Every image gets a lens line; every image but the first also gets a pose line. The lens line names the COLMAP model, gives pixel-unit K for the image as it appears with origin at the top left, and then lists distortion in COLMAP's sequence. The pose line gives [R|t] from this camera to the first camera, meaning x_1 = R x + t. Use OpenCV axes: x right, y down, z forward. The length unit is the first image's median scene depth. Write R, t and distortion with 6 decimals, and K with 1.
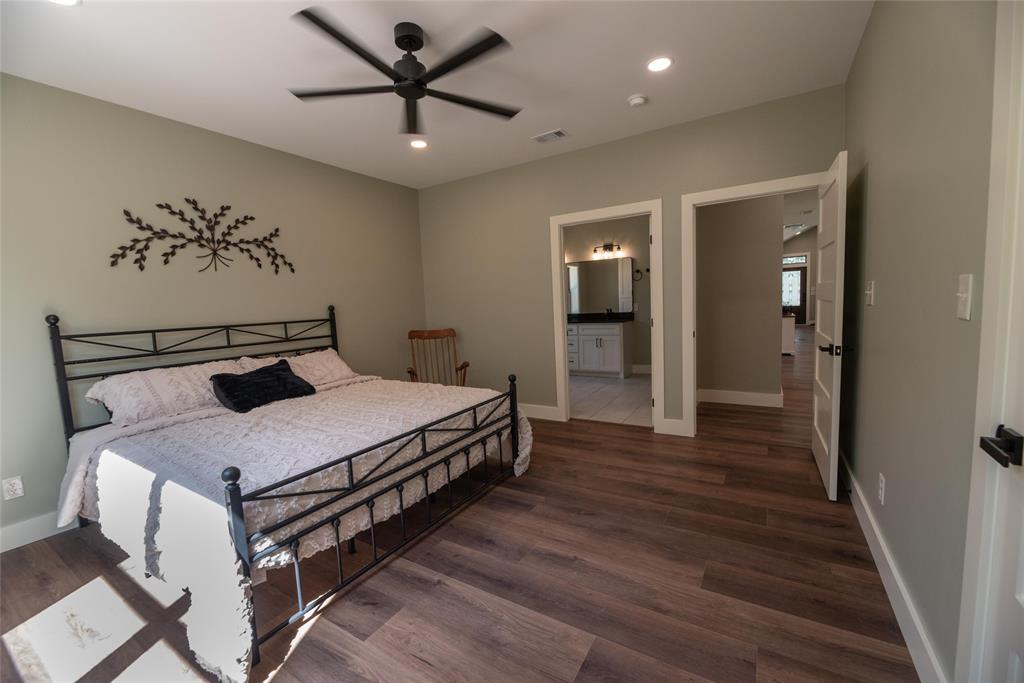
lens RADIAL K [[412.0, 0, 512.6], [0, 412.0, 337.7], [0, 0, 1]] dist [0.001830, 0.000038]
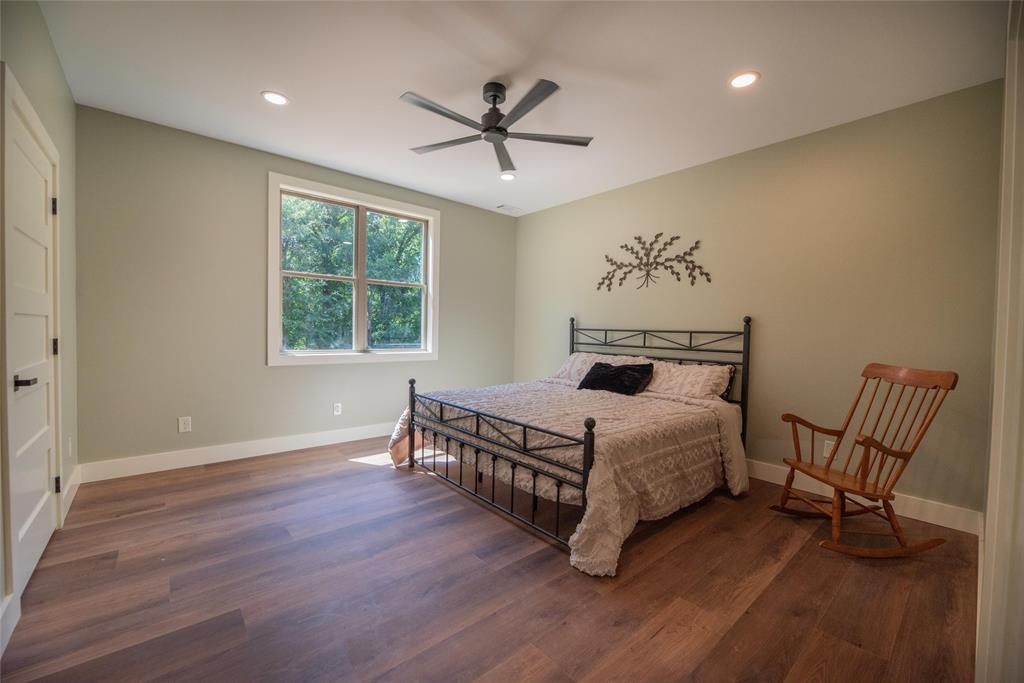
lens RADIAL K [[412.0, 0, 517.2], [0, 412.0, 337.8], [0, 0, 1]] dist [0.001830, 0.000038]
pose [[-0.287730, 0.060292, -0.955812, 0.648165], [-0.091139, 0.991763, 0.089995, -0.087788], [0.953365, 0.113006, -0.279865, 1.022490]]
